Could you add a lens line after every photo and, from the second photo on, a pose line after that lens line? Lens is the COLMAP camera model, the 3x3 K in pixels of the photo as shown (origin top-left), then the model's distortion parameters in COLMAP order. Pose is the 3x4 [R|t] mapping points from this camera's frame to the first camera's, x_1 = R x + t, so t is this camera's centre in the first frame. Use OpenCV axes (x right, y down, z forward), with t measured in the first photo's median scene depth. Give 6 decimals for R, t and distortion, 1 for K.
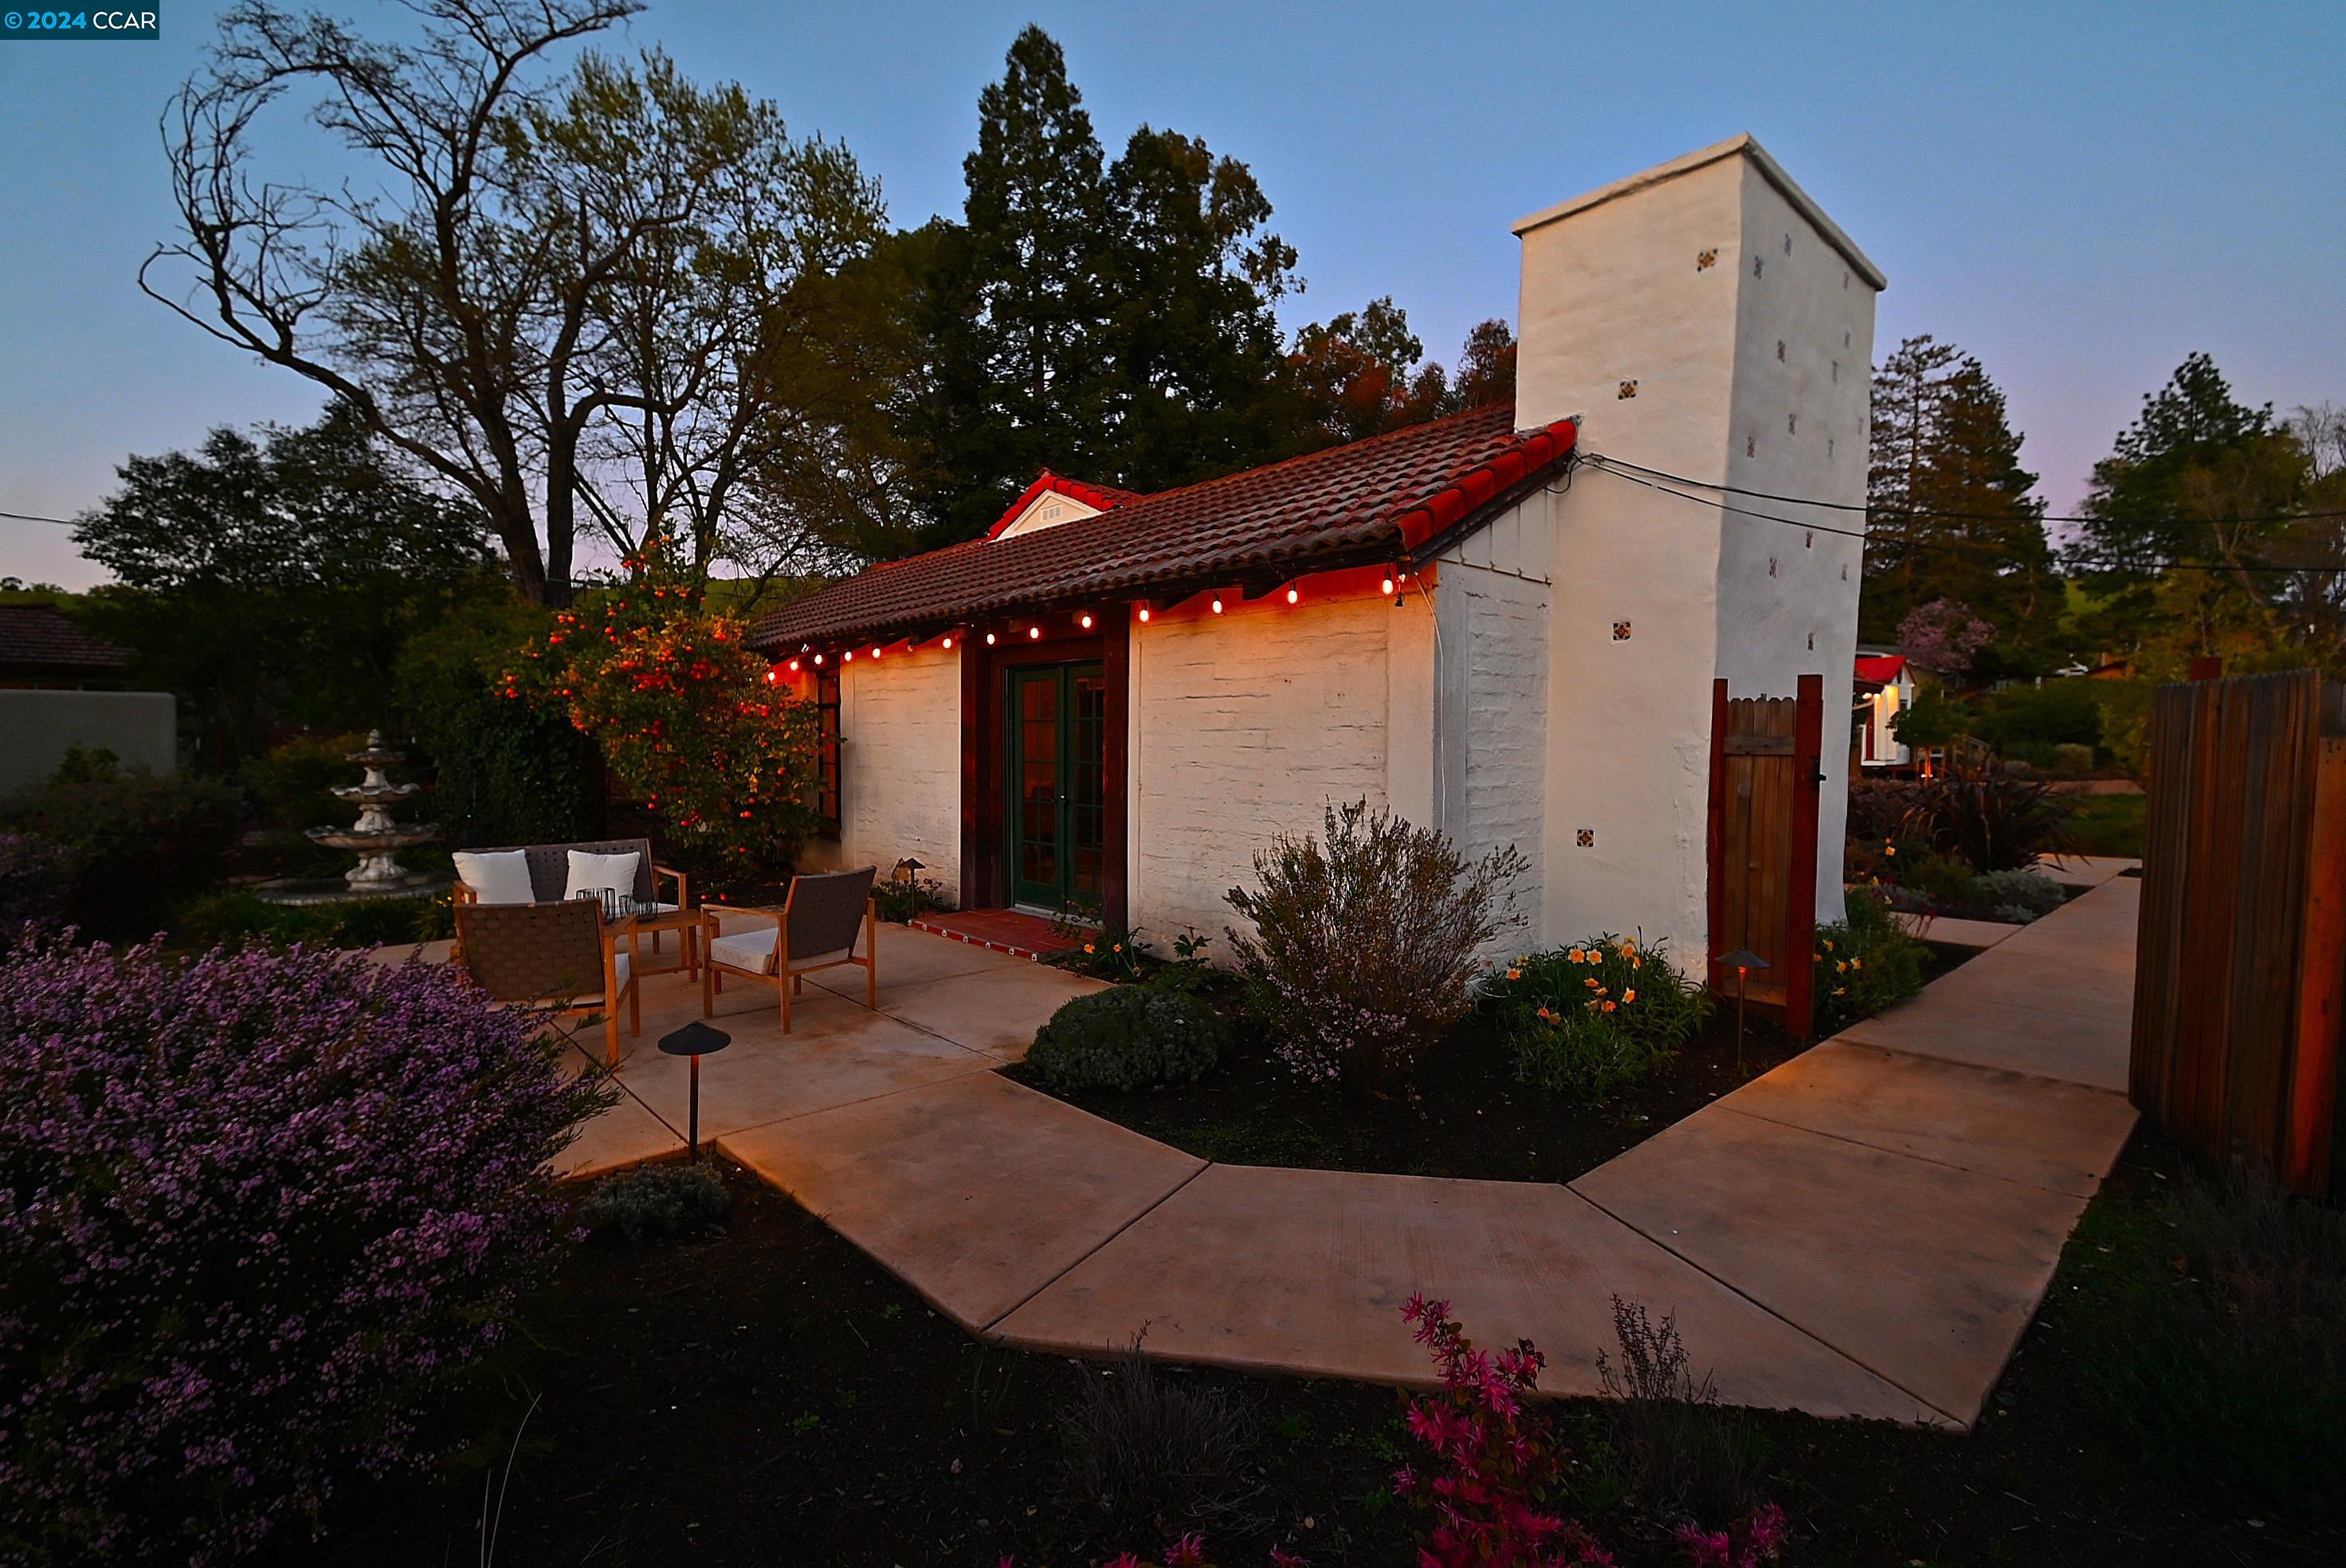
lens RADIAL K [[1038.1, 0, 1178.6], [0, 1038.1, 794.3], [0, 0, 1]] dist [0.002005, -0.001112]
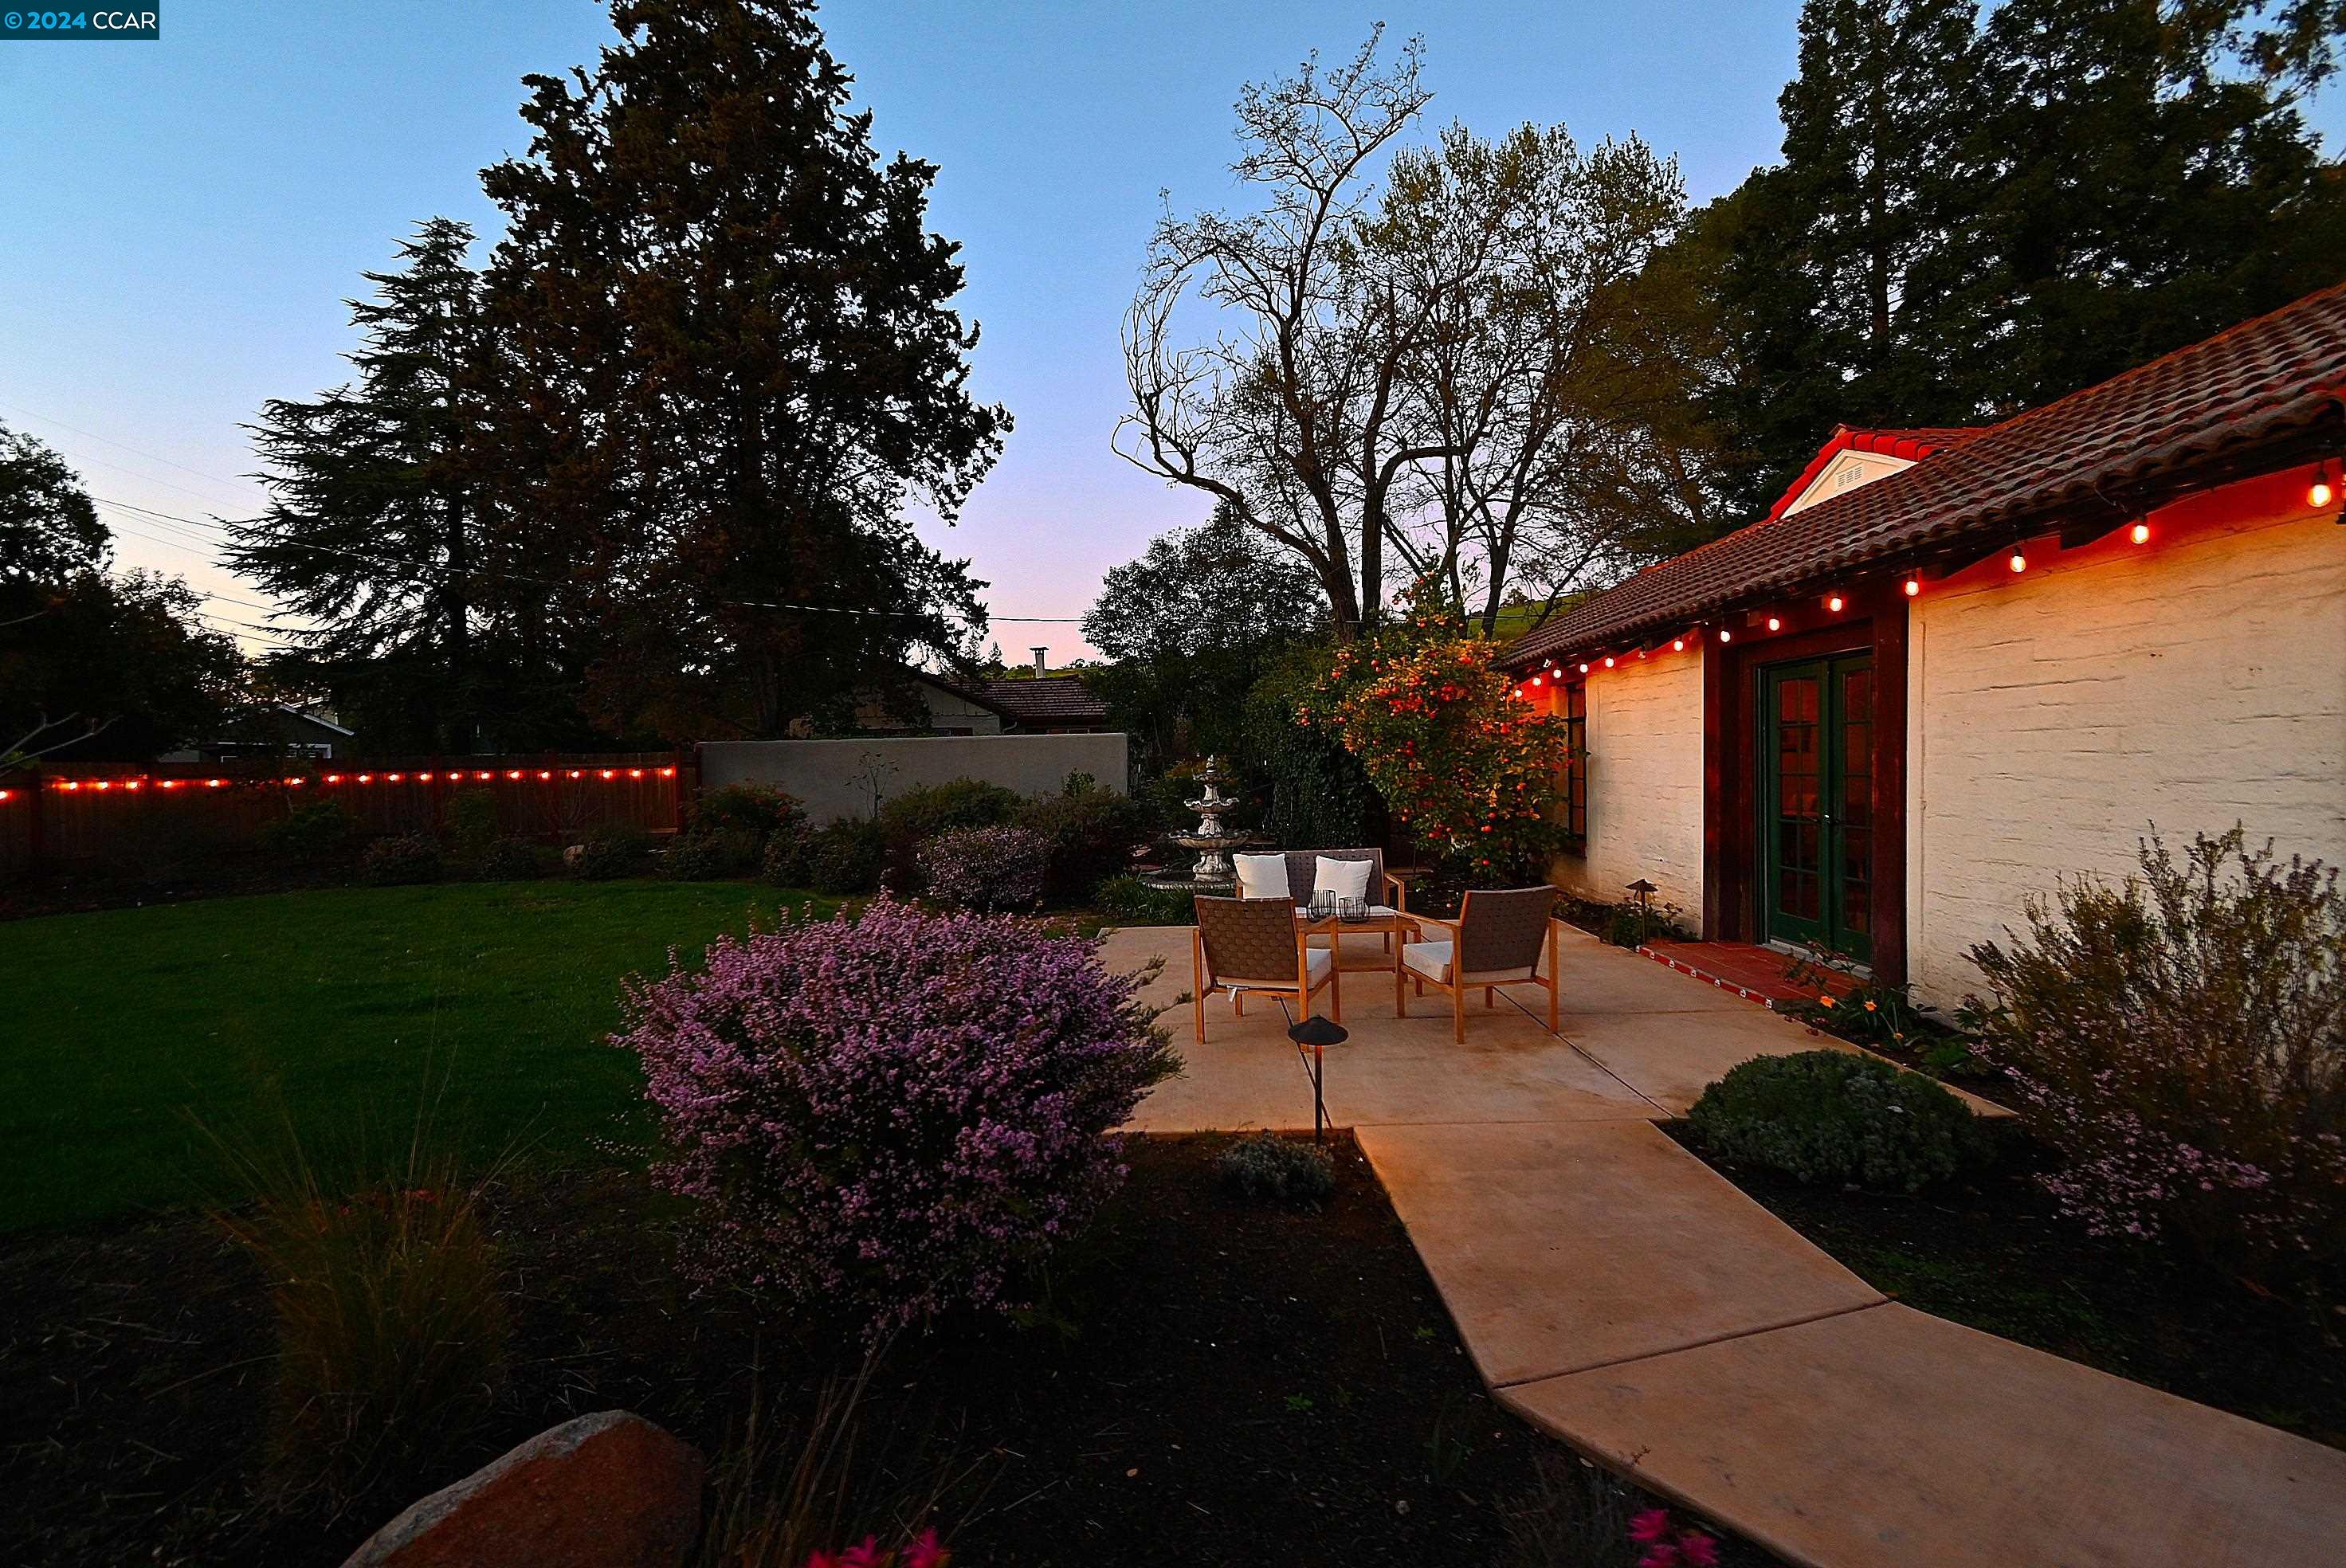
lens RADIAL K [[1038.1, 0, 1178.6], [0, 1038.1, 794.3], [0, 0, 1]] dist [0.002005, -0.001112]
pose [[0.733258, 0.001074, -0.679949, 0.061489], [-0.010489, 0.999898, -0.009733, -0.001369], [0.679869, 0.014269, 0.733195, 0.029232]]
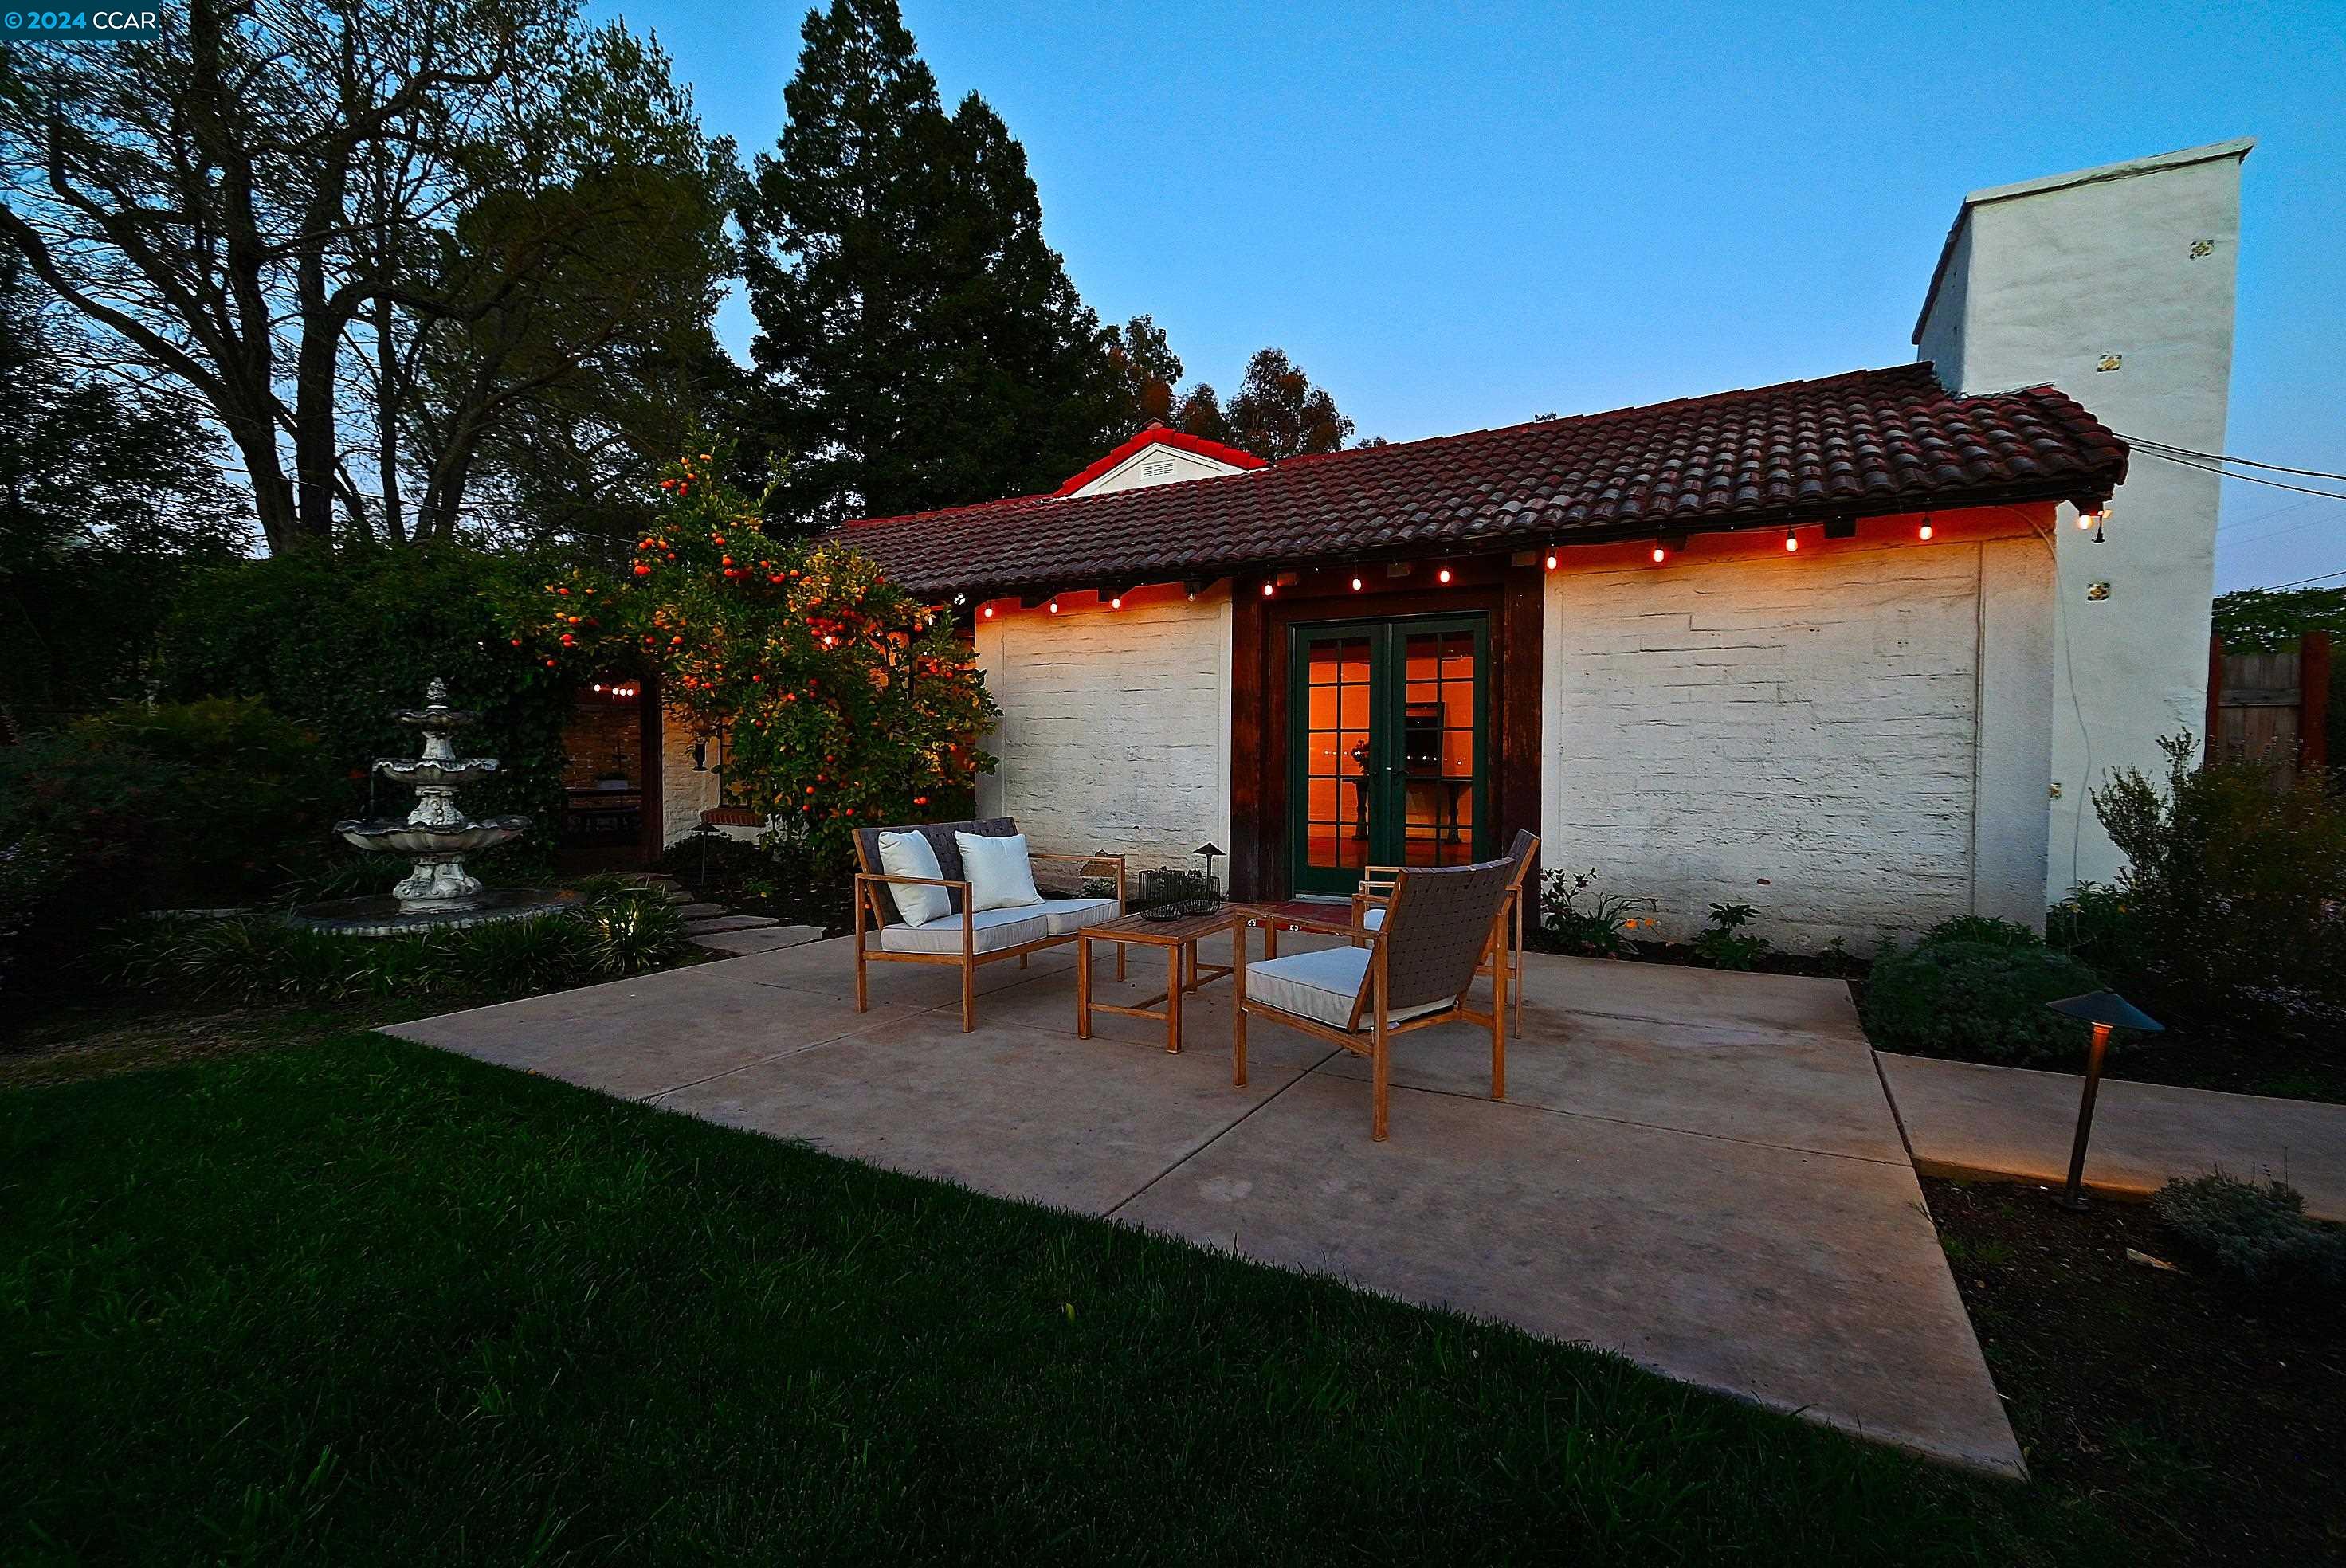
lens RADIAL K [[1032.8, 0, 1198.4], [0, 1032.8, 793.2], [0, 0, 1]] dist [0.011847, -0.009469]
pose [[0.949164, -0.010632, 0.314602, -0.456087], [0.015815, 0.999778, -0.013929, 0.027825], [-0.314384, 0.018196, 0.949121, 0.174661]]
